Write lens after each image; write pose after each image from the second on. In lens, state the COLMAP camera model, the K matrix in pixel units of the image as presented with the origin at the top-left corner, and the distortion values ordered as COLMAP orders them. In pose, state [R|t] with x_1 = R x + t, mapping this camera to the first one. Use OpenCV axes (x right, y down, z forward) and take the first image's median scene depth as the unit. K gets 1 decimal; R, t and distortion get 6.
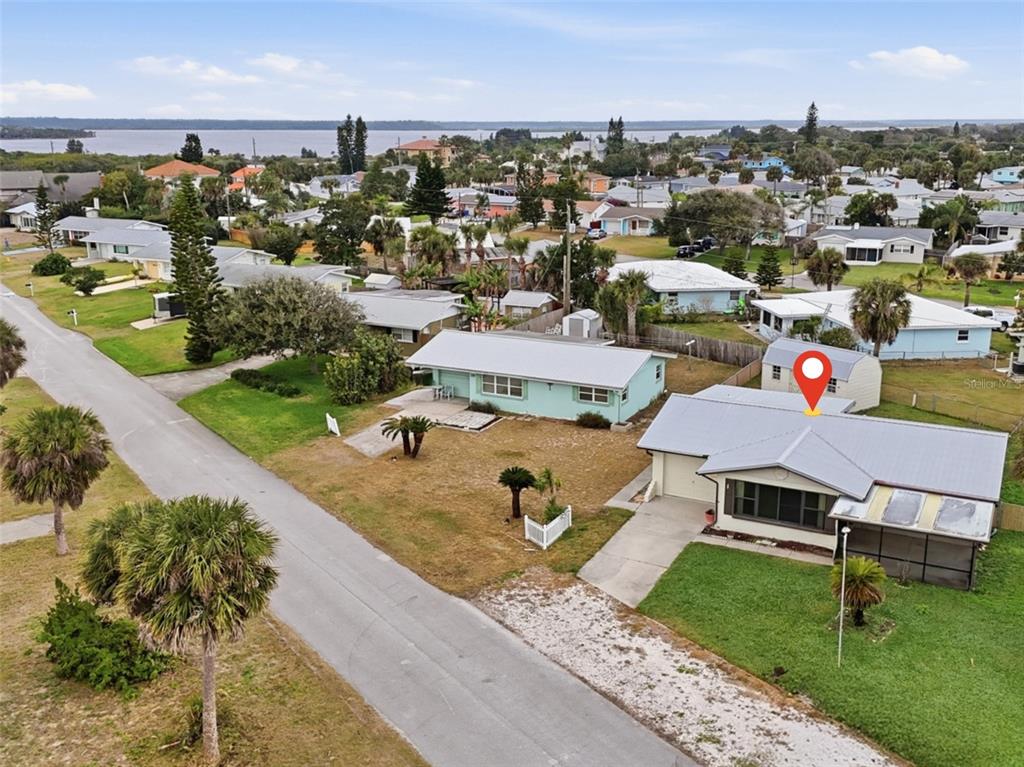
lens RADIAL K [[1024.5, 0, 514.3], [0, 1024.5, 376.8], [0, 0, 1]] dist [0.157288, -0.379431]
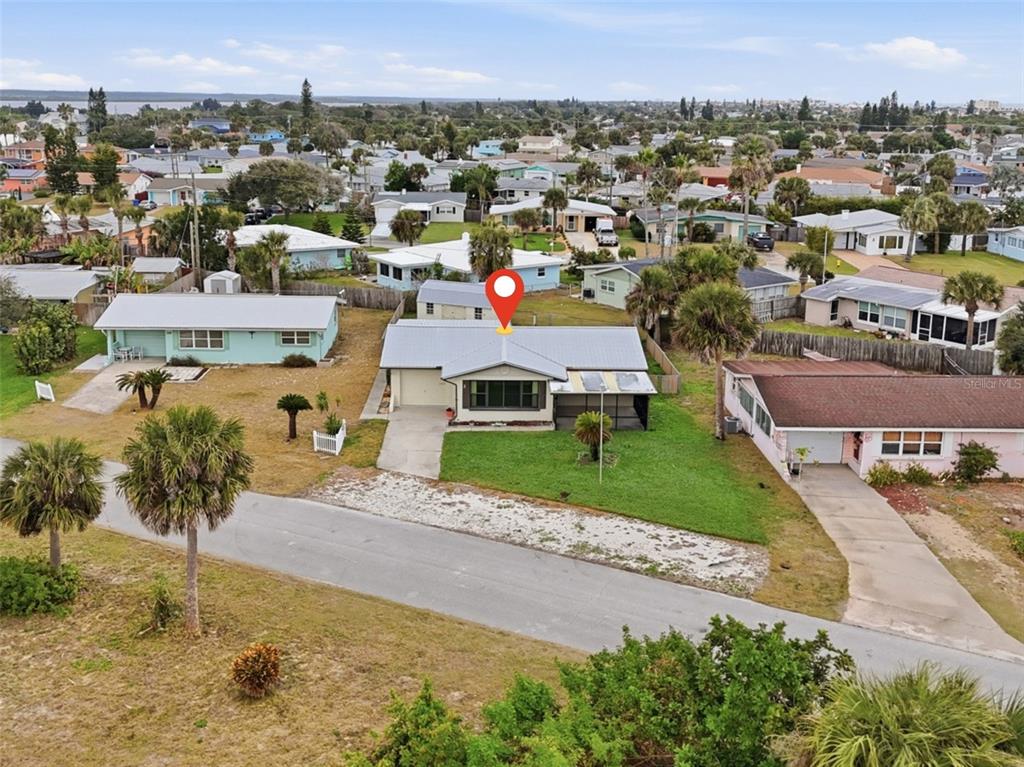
lens RADIAL K [[1024.5, 0, 514.3], [0, 1024.5, 376.8], [0, 0, 1]] dist [0.157288, -0.379431]
pose [[0.879765, -0.112163, 0.461988, -0.308971], [0.101423, 0.993679, 0.048109, 0.038675], [-0.464464, 0.004531, 0.885580, -0.139377]]
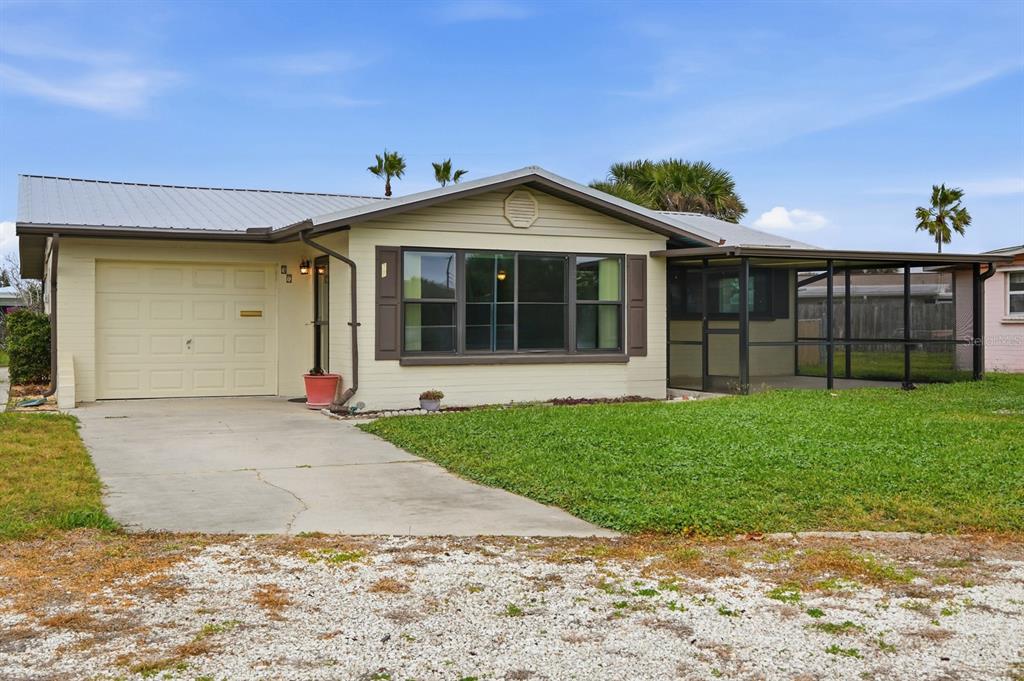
lens RADIAL K [[1038.2, 0, 511.1], [0, 1038.2, 316.5], [0, 0, 1]] dist [-0.004873, 0.015870]
pose [[0.616361, 0.001841, 0.787462, -0.030725], [0.195568, 0.968309, -0.155339, 0.174417], [-0.762793, 0.249747, 0.596468, 0.745279]]
